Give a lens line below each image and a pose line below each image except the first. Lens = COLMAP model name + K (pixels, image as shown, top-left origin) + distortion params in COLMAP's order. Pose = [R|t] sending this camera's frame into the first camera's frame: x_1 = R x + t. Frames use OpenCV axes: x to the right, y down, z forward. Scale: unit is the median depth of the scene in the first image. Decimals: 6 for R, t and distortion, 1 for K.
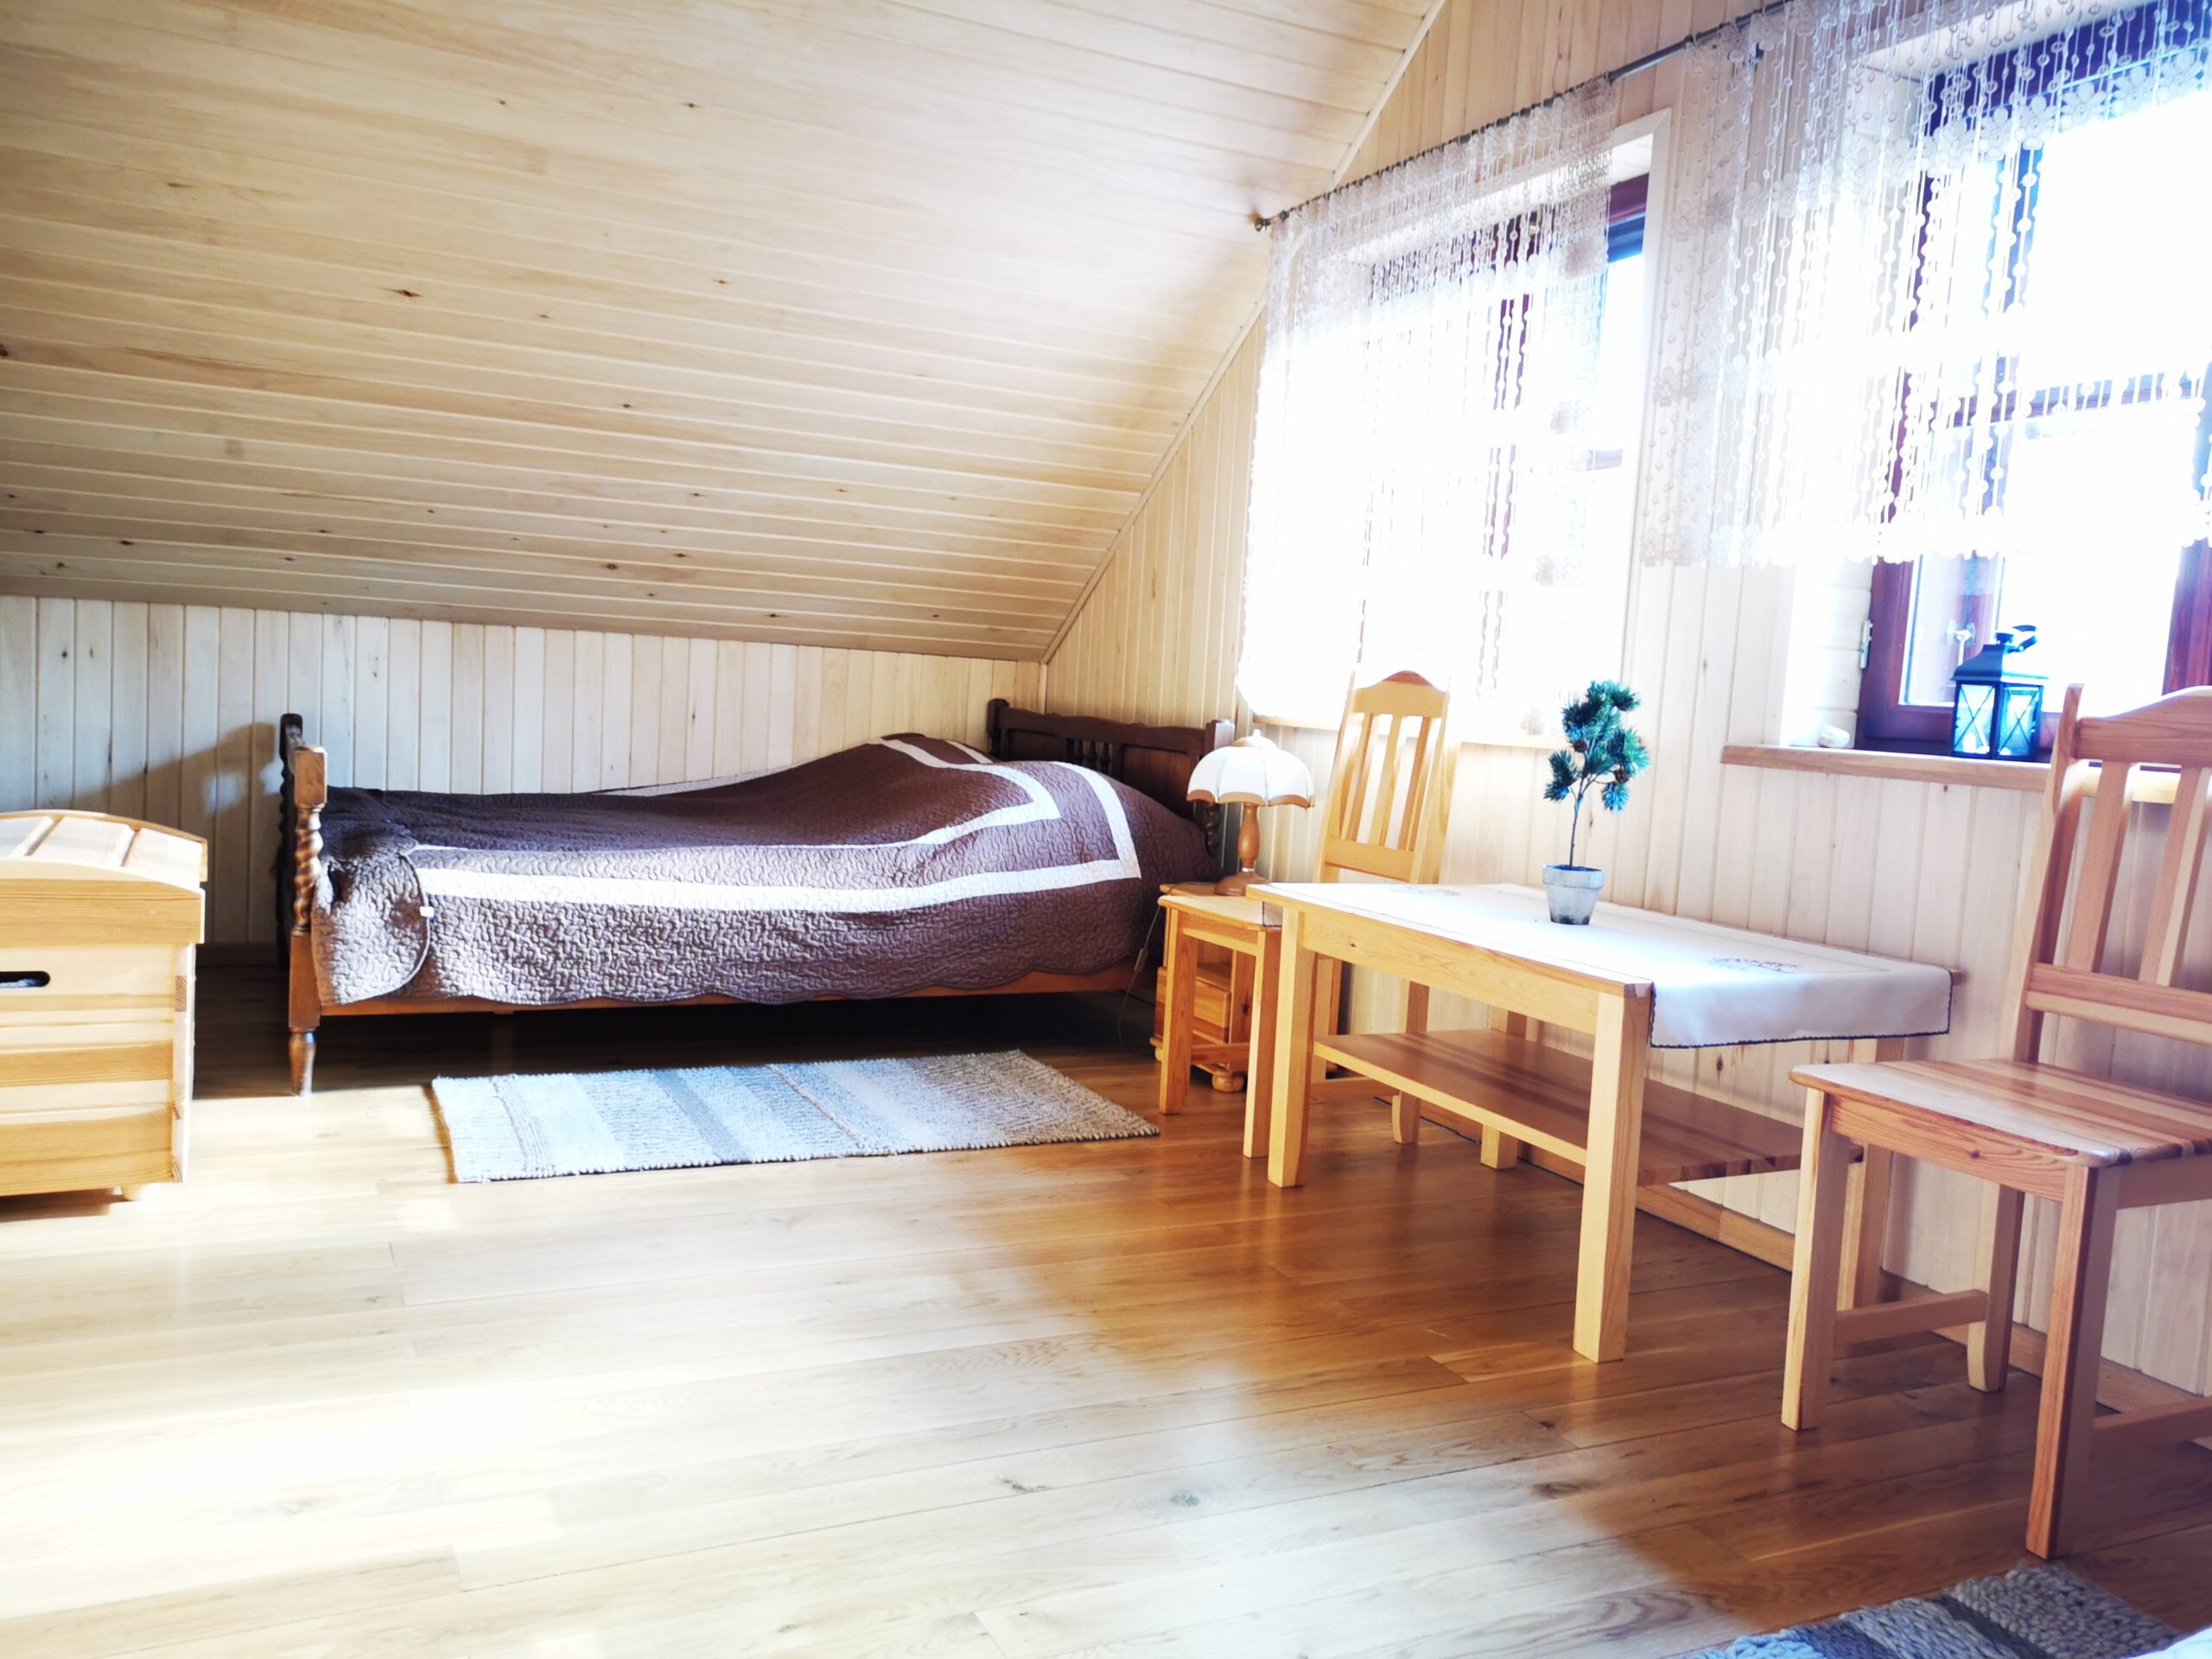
lens RADIAL K [[1704.6, 0, 1106.0], [0, 1704.6, 829.5], [0, 0, 1]] dist [-0.000837, -0.091322]
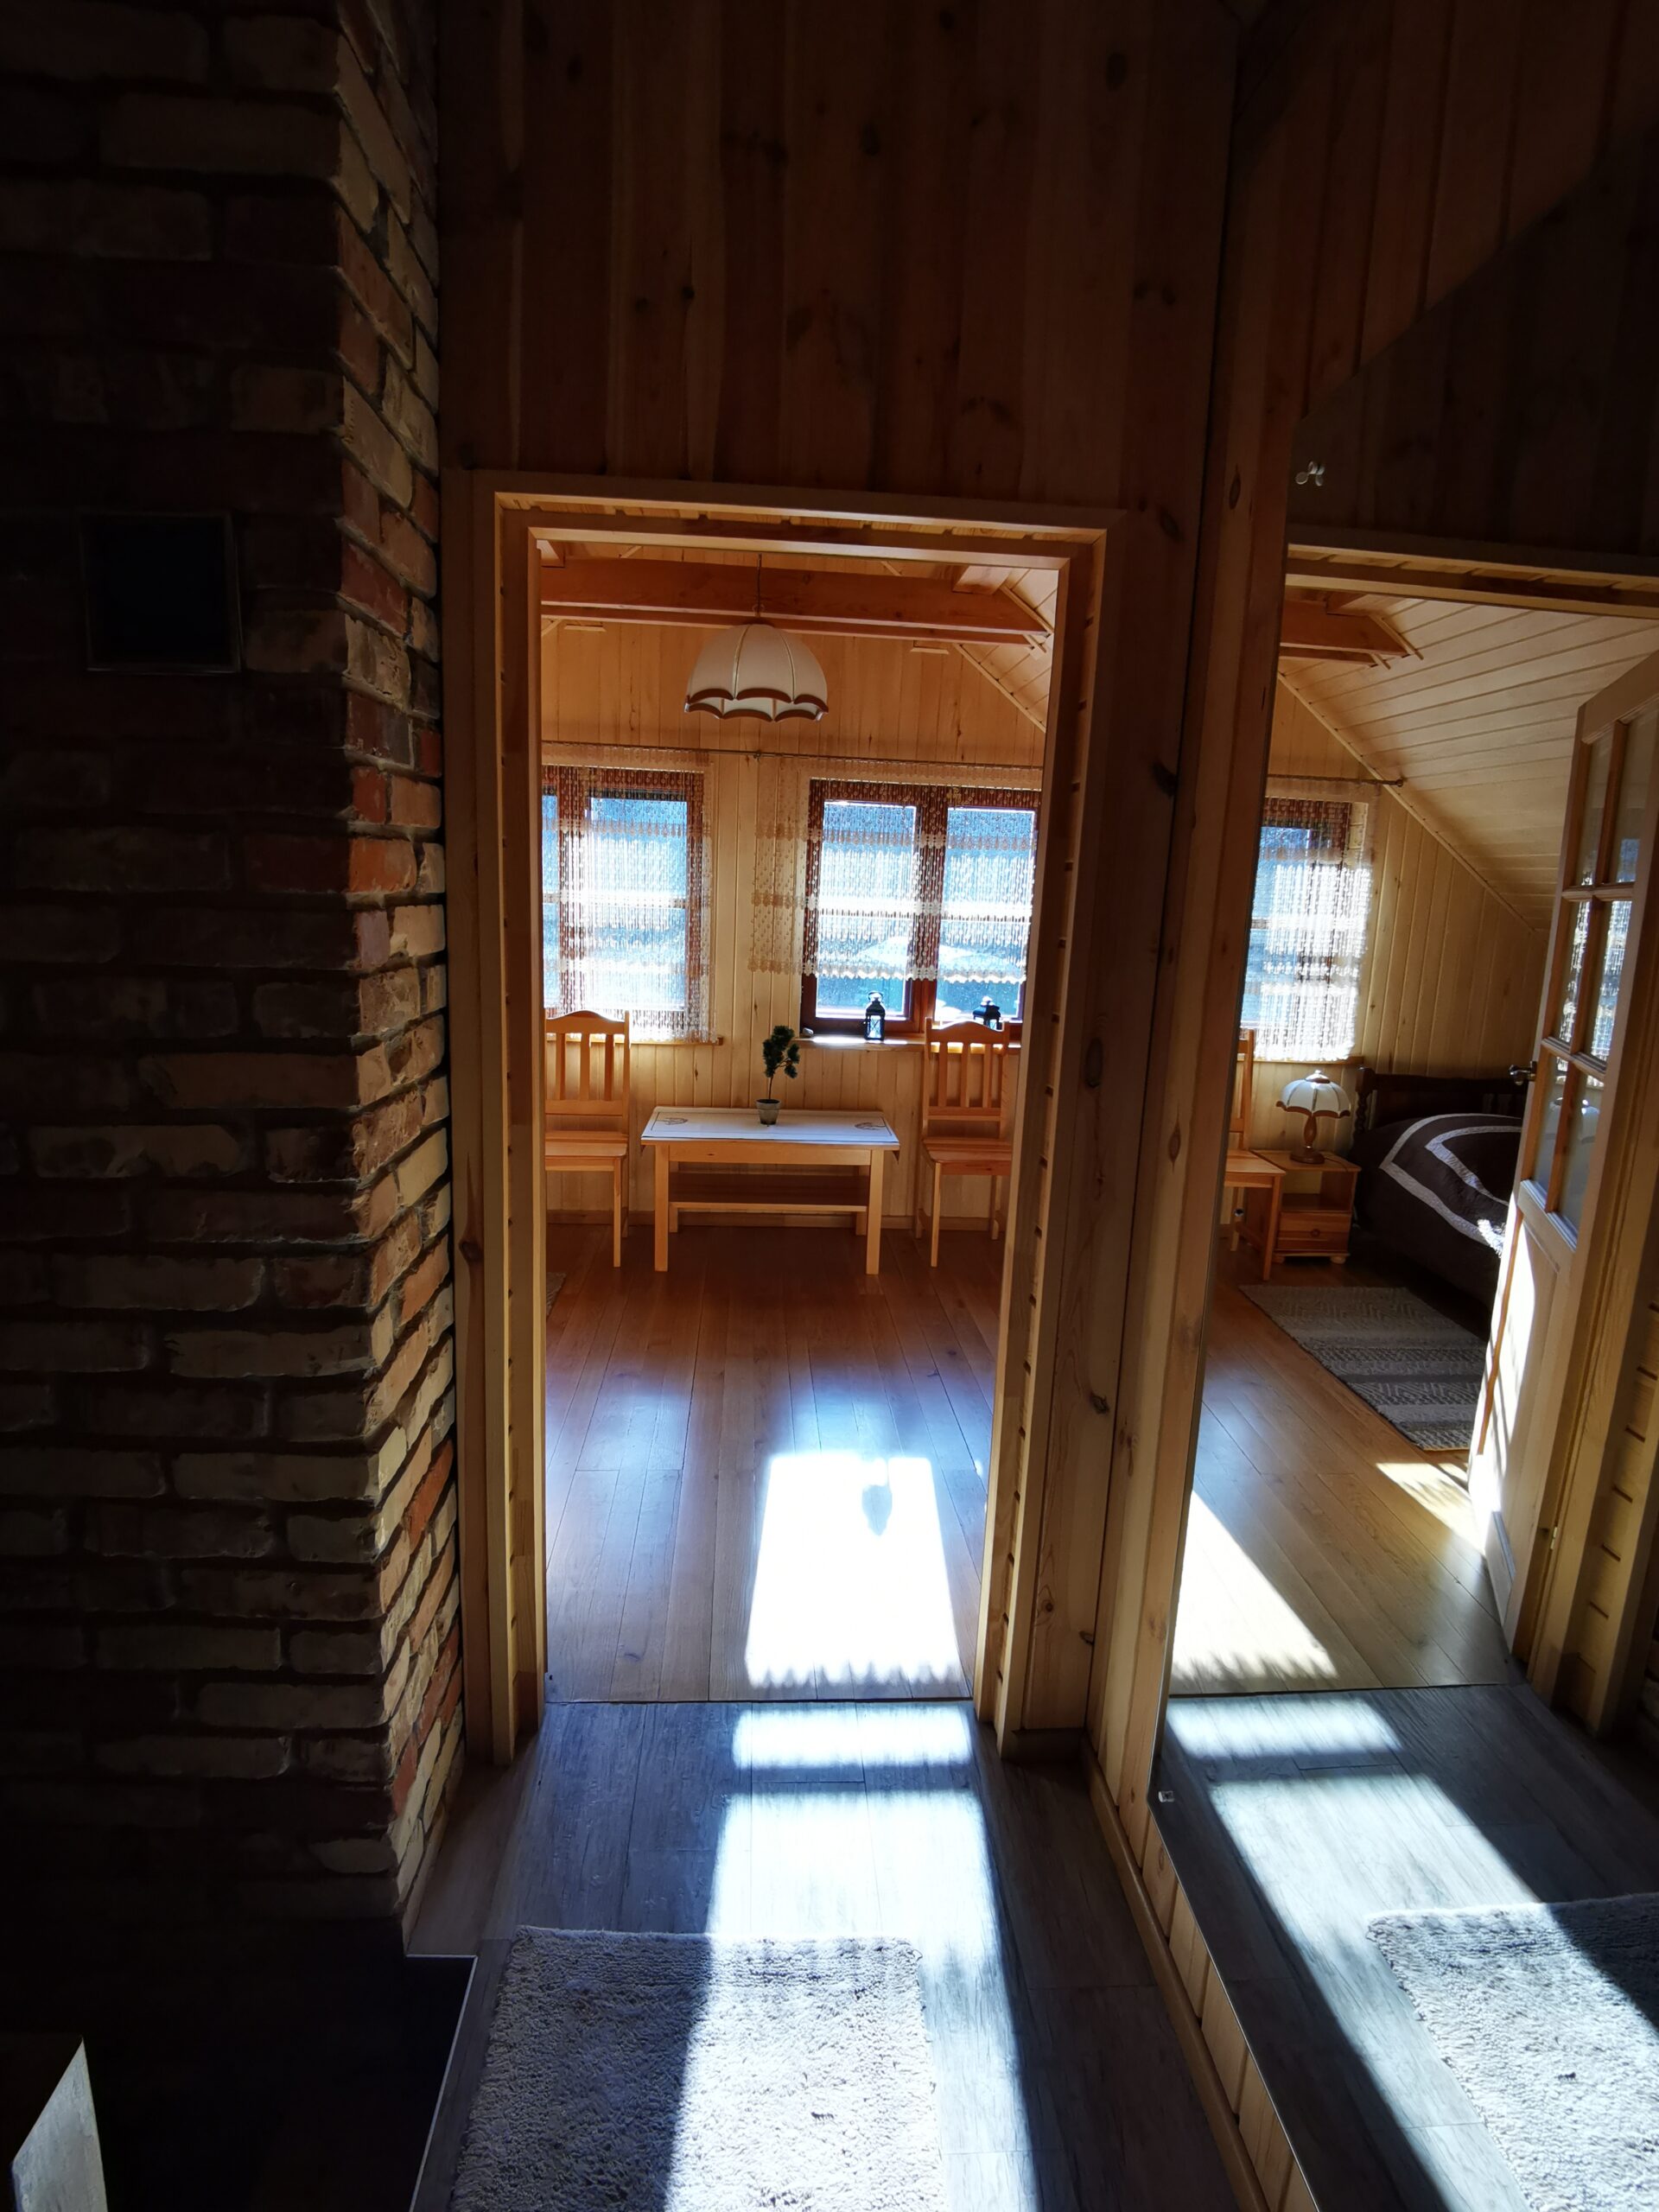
lens RADIAL K [[1098.4, 0, 829.5], [0, 1098.4, 1106.0], [0, 0, 1]] dist [-0.035646, 0.000875]
pose [[0.377398, -0.213601, 0.901080, -0.902372], [0.059155, 0.976608, 0.206729, -0.234881], [-0.924160, -0.024716, 0.381205, 0.246721]]
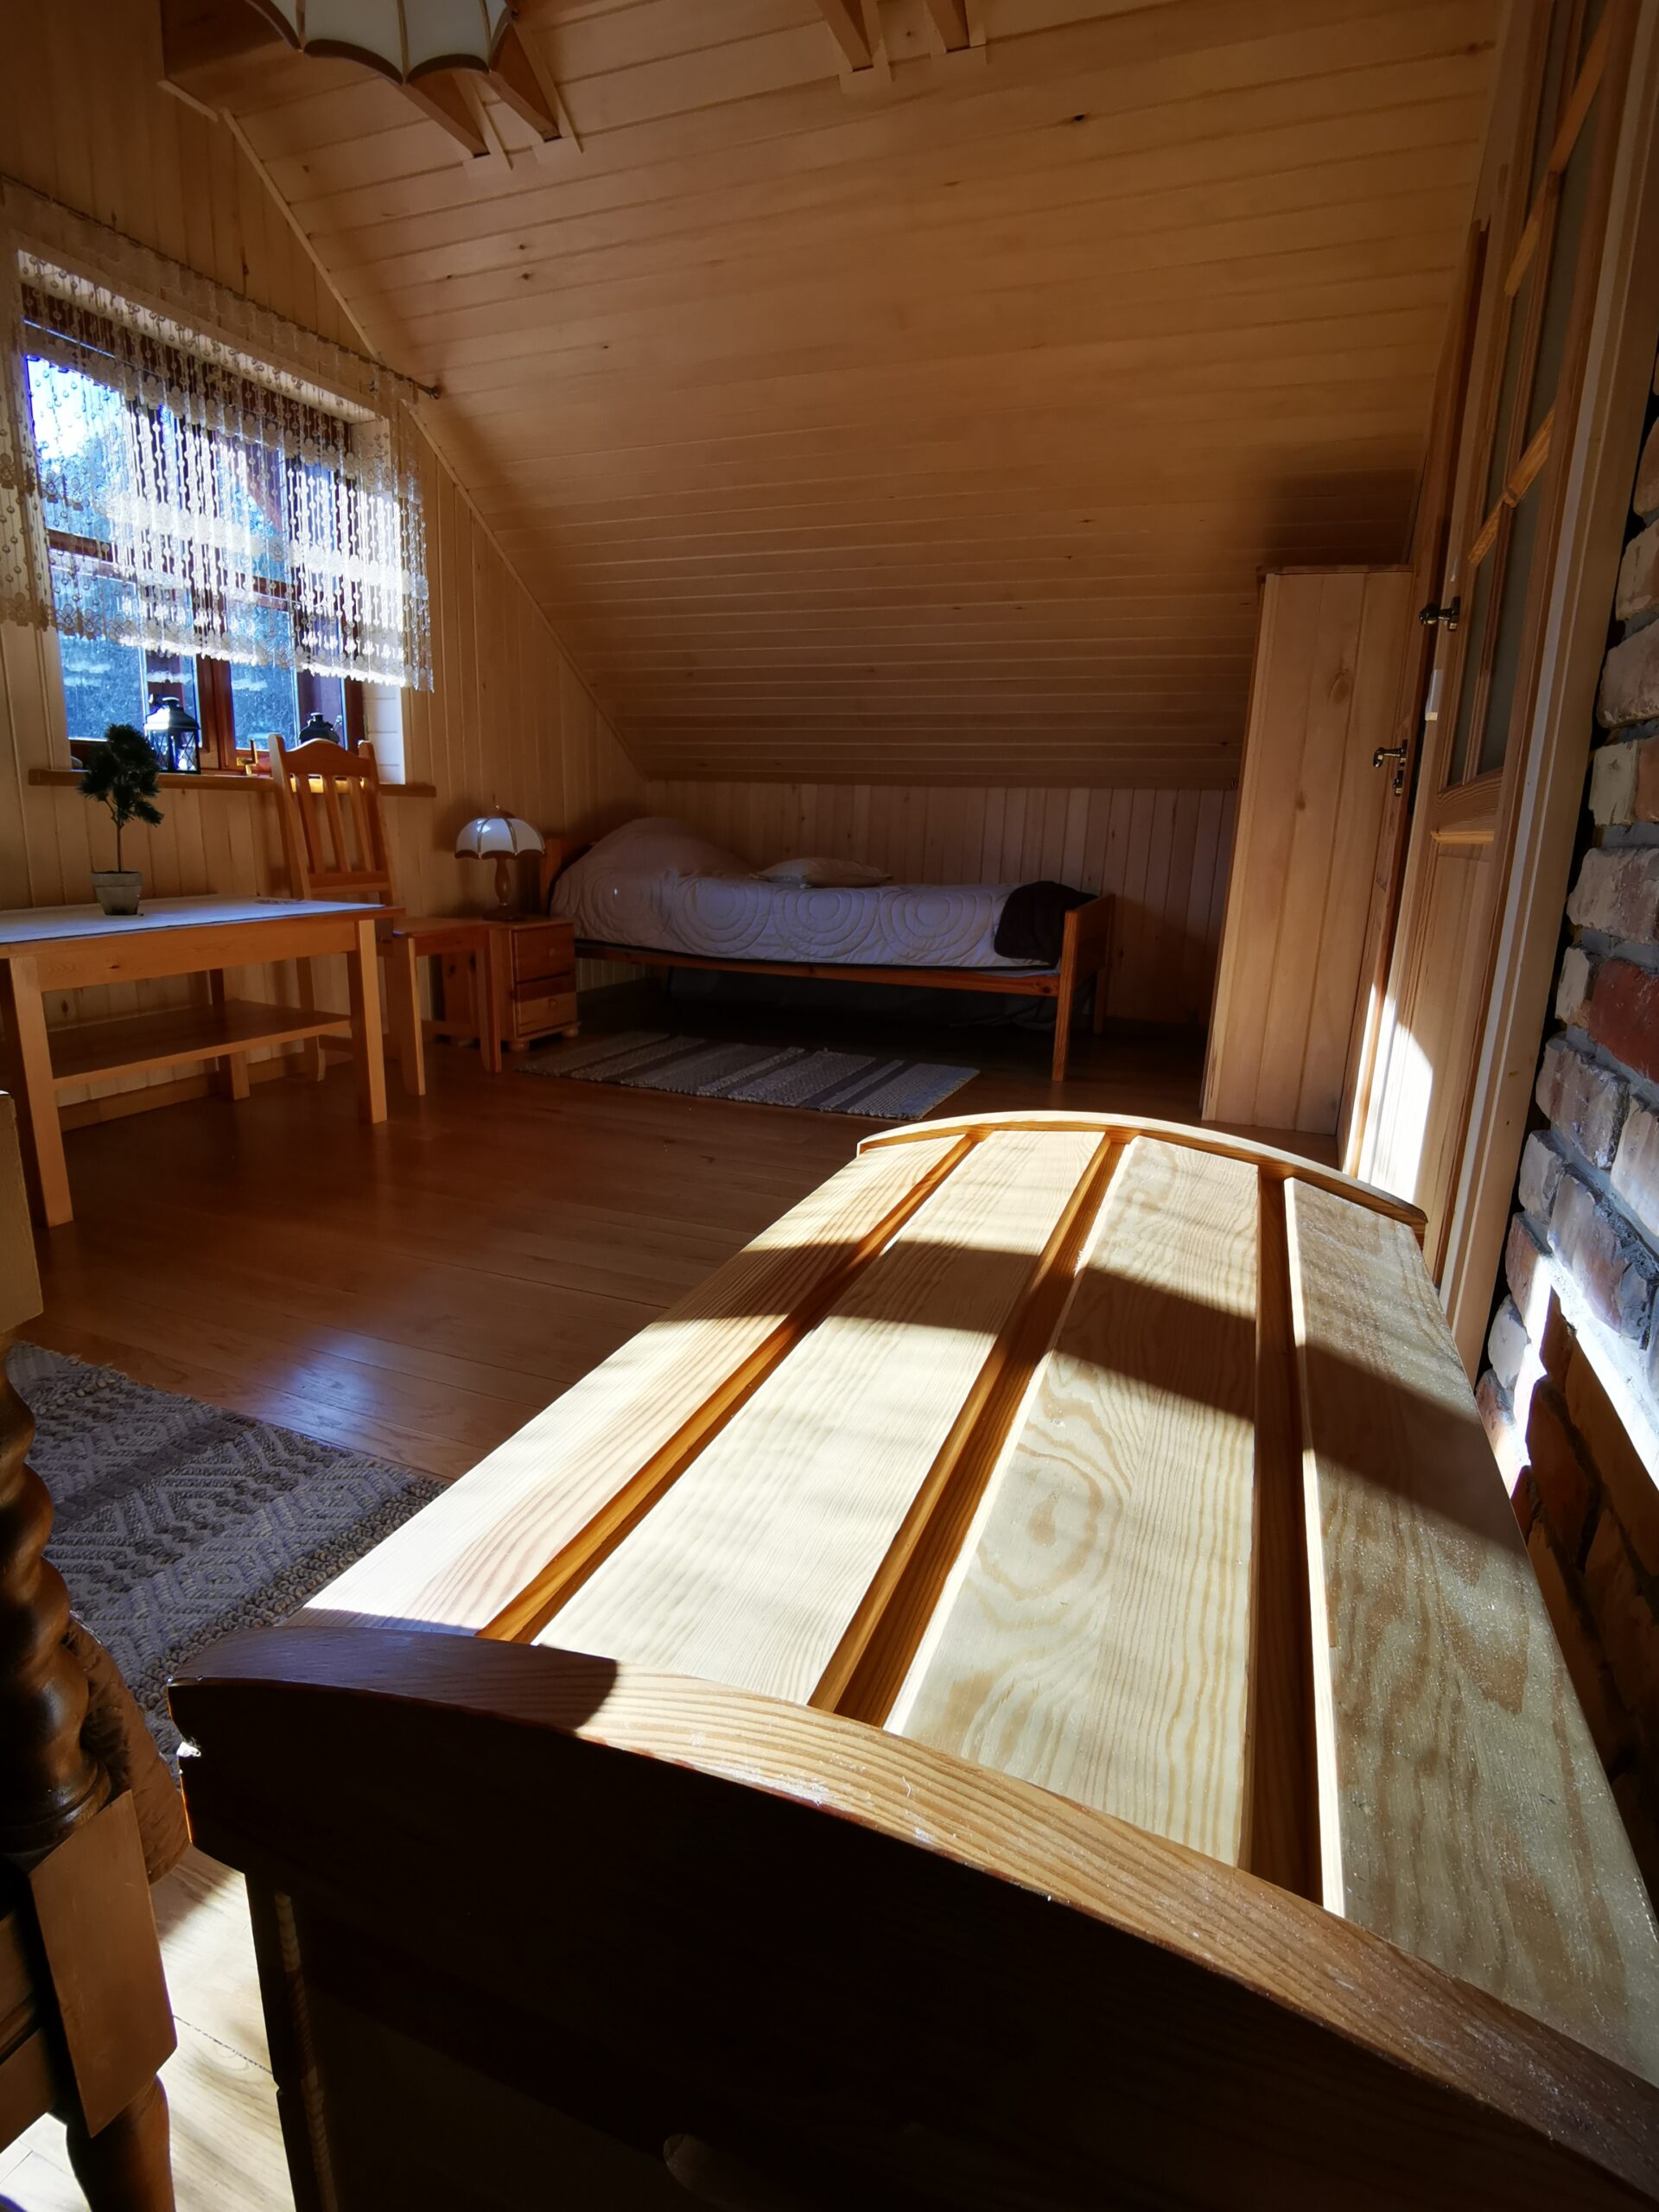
lens RADIAL K [[1145.4, 0, 829.5], [0, 1145.4, 1106.0], [0, 0, 1]] dist [-0.033662, -0.000348]
pose [[-0.670431, -0.253665, 0.697264, -0.607490], [-0.003976, 0.940959, 0.338498, -0.084678], [-0.741962, 0.224167, -0.631856, 0.954900]]
